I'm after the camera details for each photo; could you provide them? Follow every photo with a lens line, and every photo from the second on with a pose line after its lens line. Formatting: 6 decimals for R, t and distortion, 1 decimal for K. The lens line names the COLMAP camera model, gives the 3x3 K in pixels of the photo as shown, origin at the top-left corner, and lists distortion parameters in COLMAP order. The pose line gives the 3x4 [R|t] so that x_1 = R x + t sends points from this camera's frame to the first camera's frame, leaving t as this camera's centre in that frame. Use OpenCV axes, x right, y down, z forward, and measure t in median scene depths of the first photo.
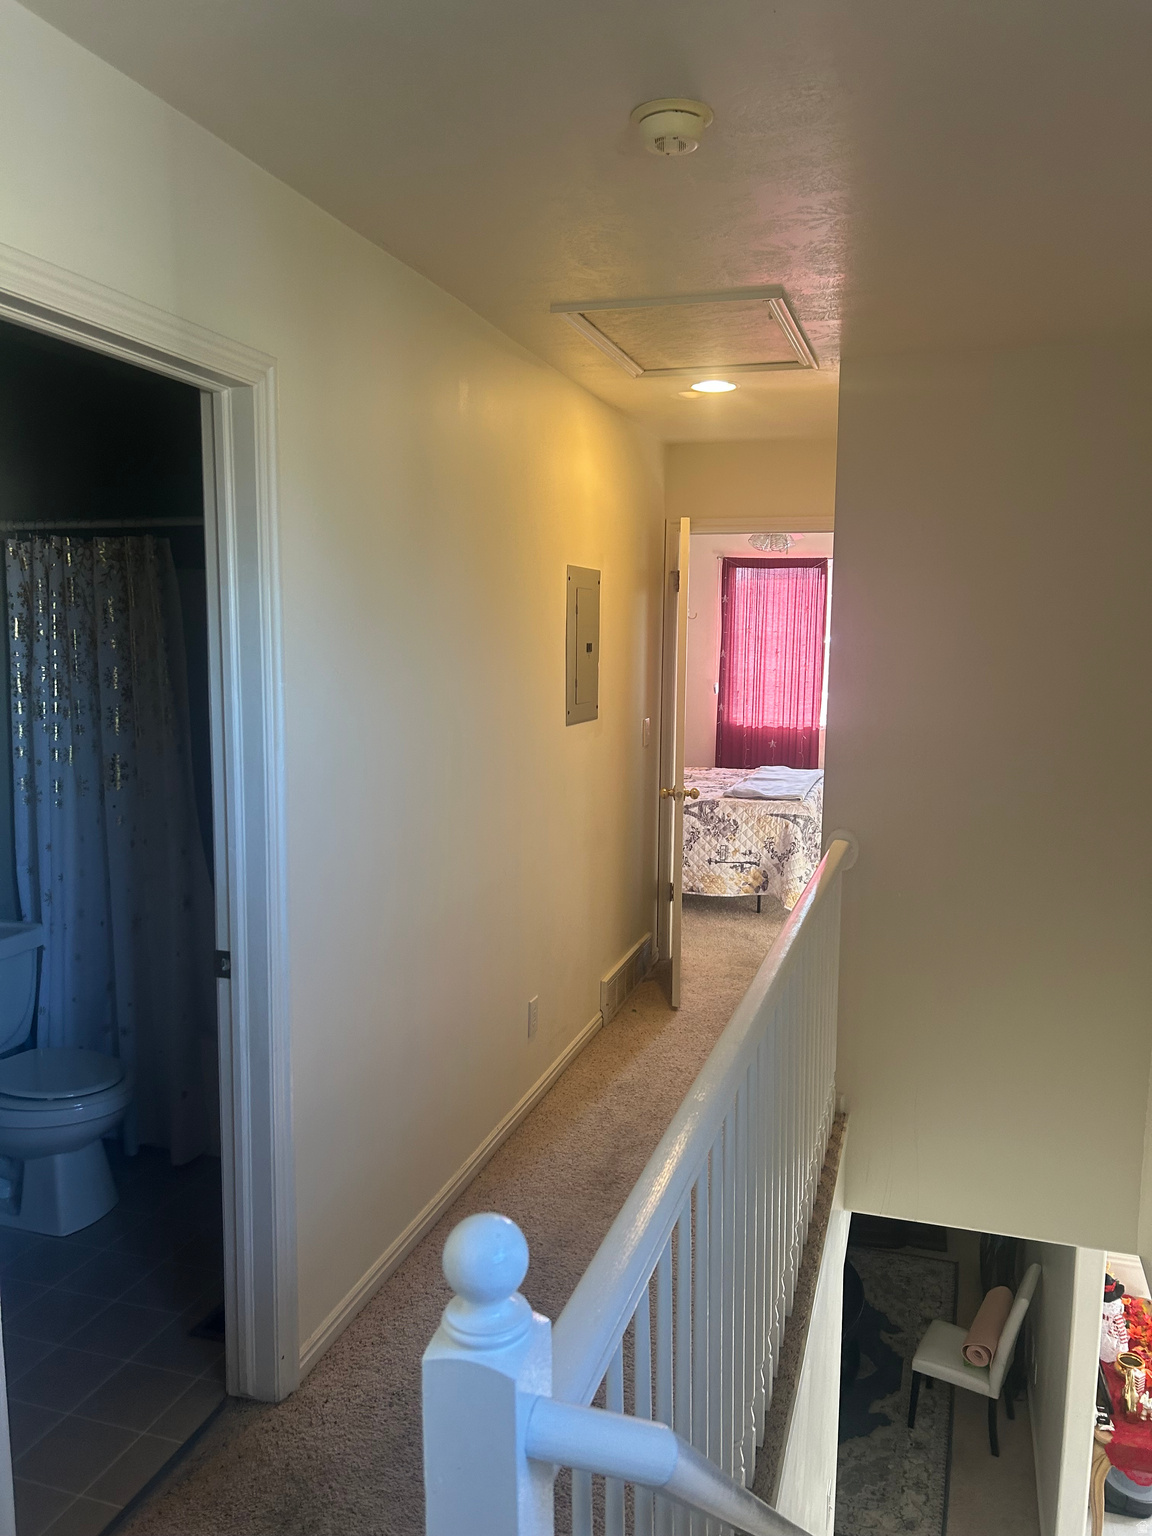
lens RADIAL K [[1147.0, 0, 576.6], [0, 1147.0, 769.6], [0, 0, 1]] dist [0.070357, -0.075081]
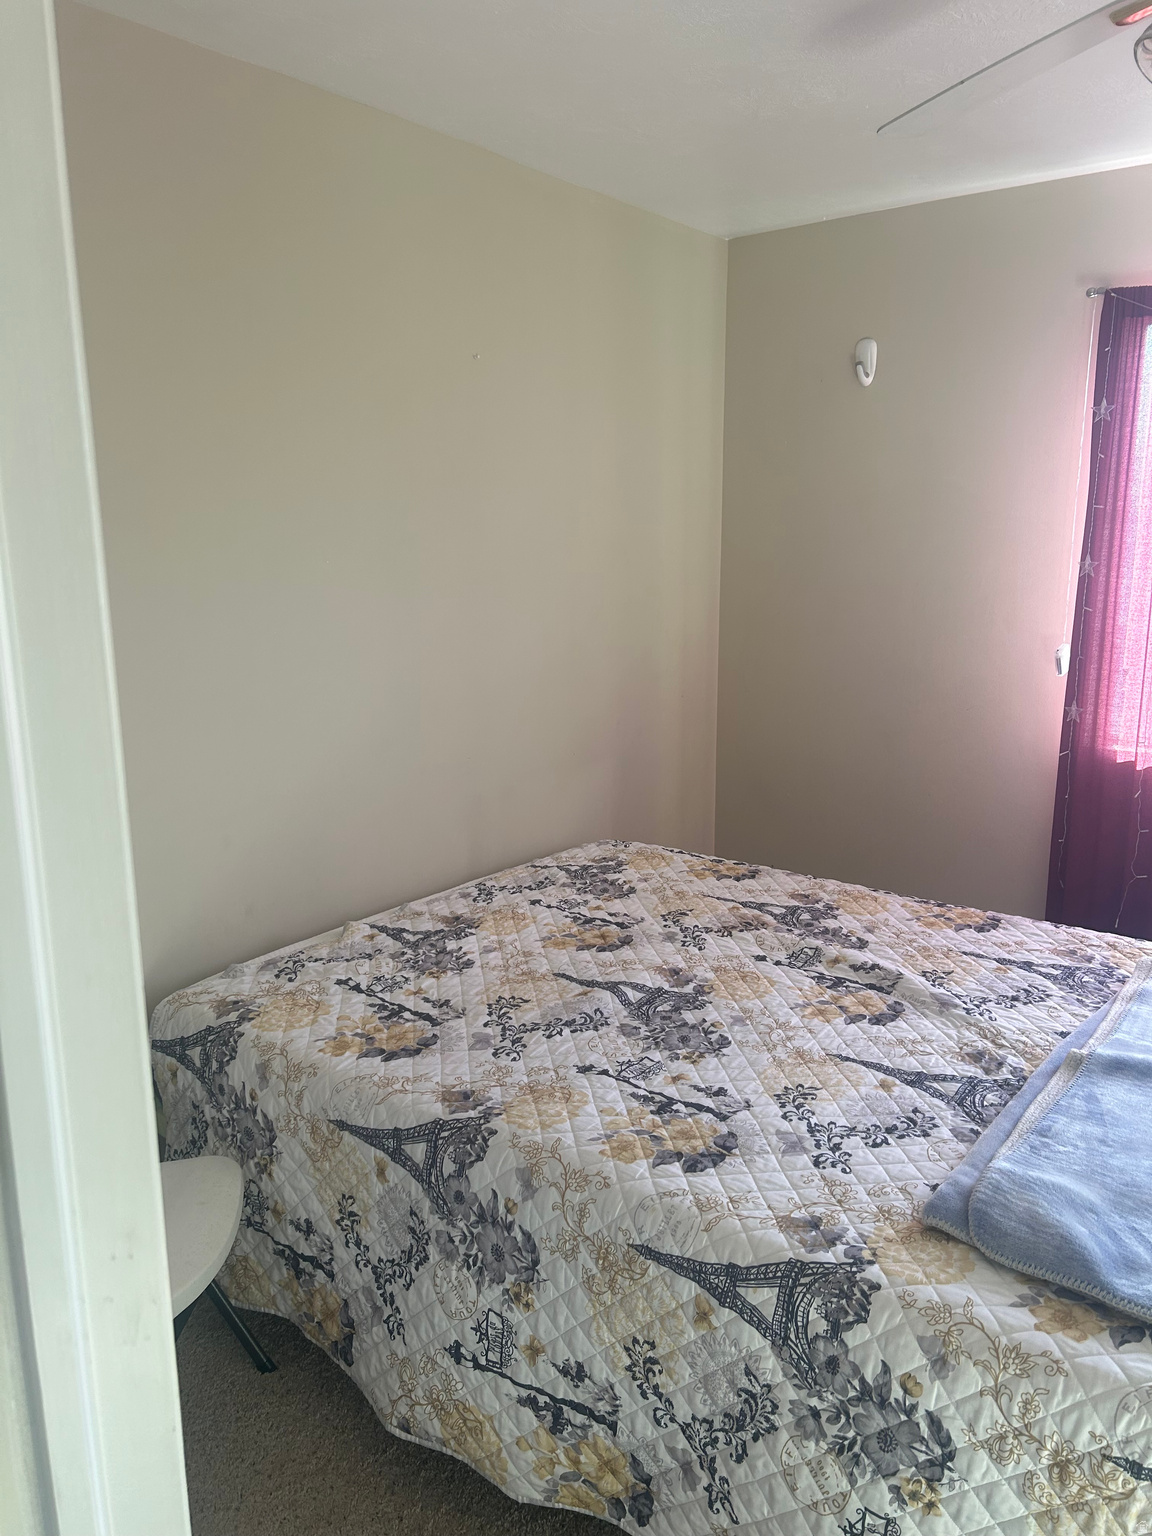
lens RADIAL K [[1147.0, 0, 574.1], [0, 1147.0, 766.7], [0, 0, 1]] dist [0.070357, -0.075081]
pose [[0.935377, 0.056966, -0.349033, 0.141694], [-0.028603, 0.995894, 0.085885, -0.085560], [0.352492, -0.070351, 0.933167, 0.786852]]
